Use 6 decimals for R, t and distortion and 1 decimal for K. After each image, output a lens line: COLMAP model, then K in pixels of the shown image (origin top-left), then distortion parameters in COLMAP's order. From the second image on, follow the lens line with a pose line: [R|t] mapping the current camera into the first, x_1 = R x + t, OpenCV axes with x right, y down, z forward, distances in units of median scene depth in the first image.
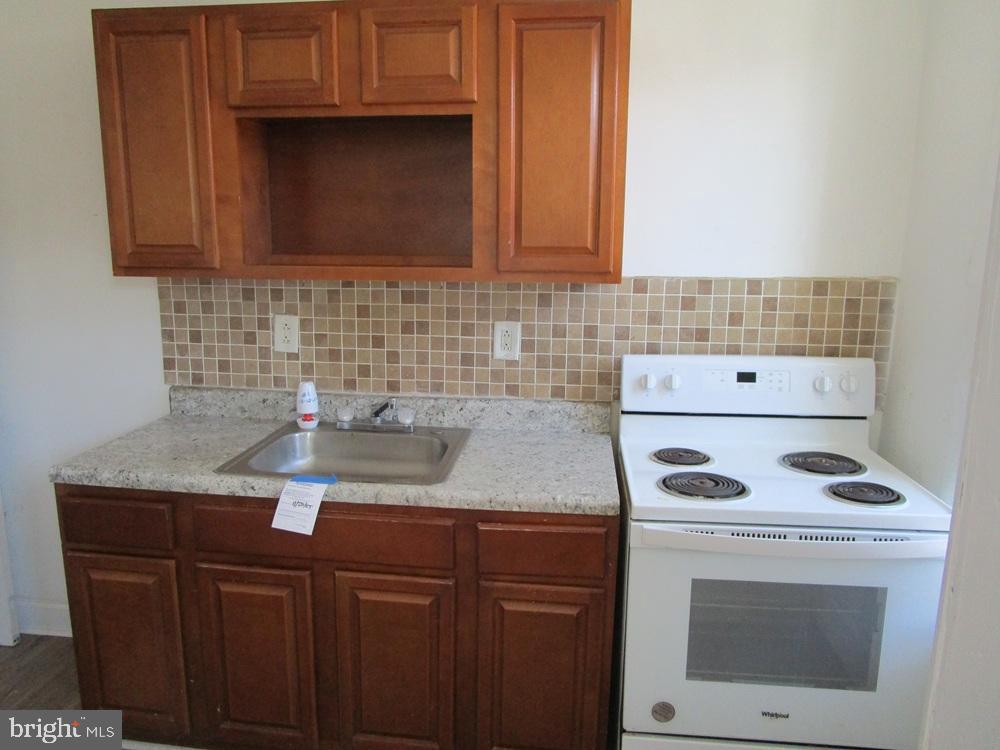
lens RADIAL K [[703.2, 0, 500.0], [0, 703.2, 375.0], [0, 0, 1]] dist [-0.030686, -0.002799]
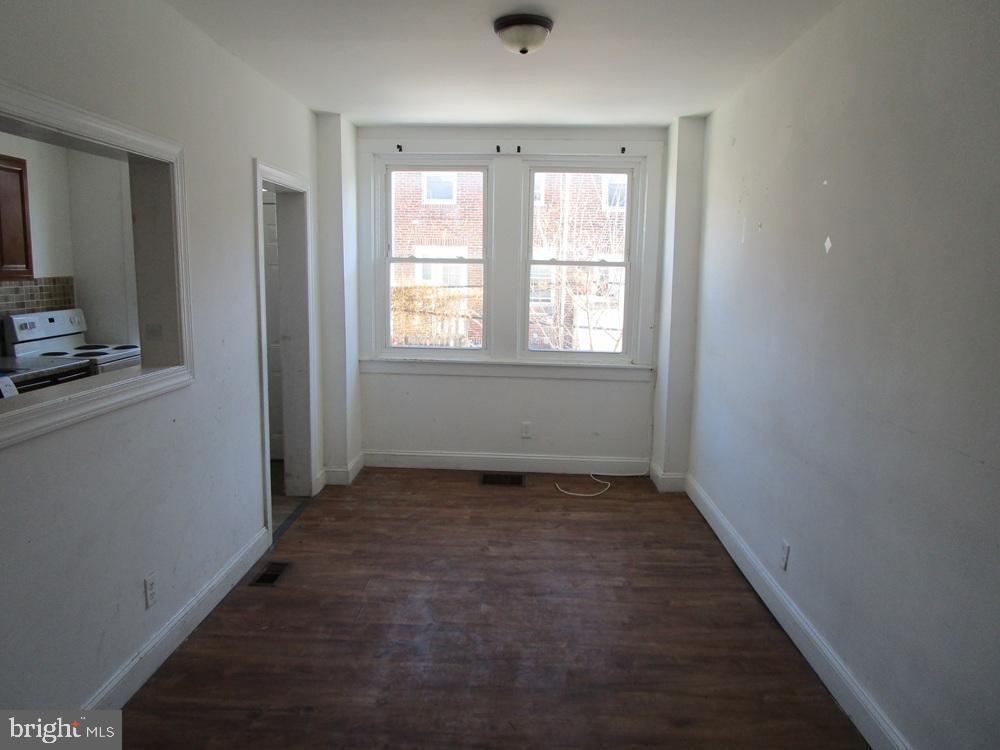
lens RADIAL K [[703.2, 0, 500.0], [0, 703.2, 375.0], [0, 0, 1]] dist [-0.030686, -0.002799]
pose [[-0.068331, -0.158133, 0.985051, -1.869603], [0.161818, 0.972527, 0.167347, 0.032456], [-0.984452, 0.170834, -0.040865, -0.309917]]
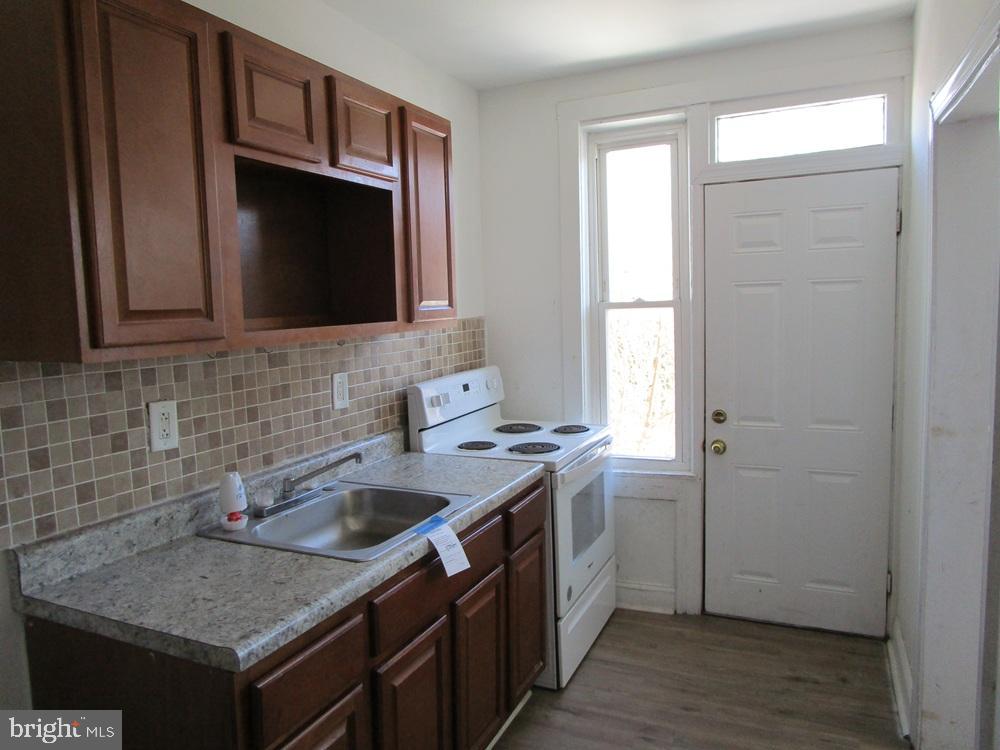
lens RADIAL K [[703.2, 0, 500.0], [0, 703.2, 375.0], [0, 0, 1]] dist [-0.030686, -0.002799]
pose [[0.312270, -0.119135, 0.942494, -0.918525], [0.205622, 0.977063, 0.055377, -0.081535], [-0.927473, 0.176505, 0.329605, 0.408973]]
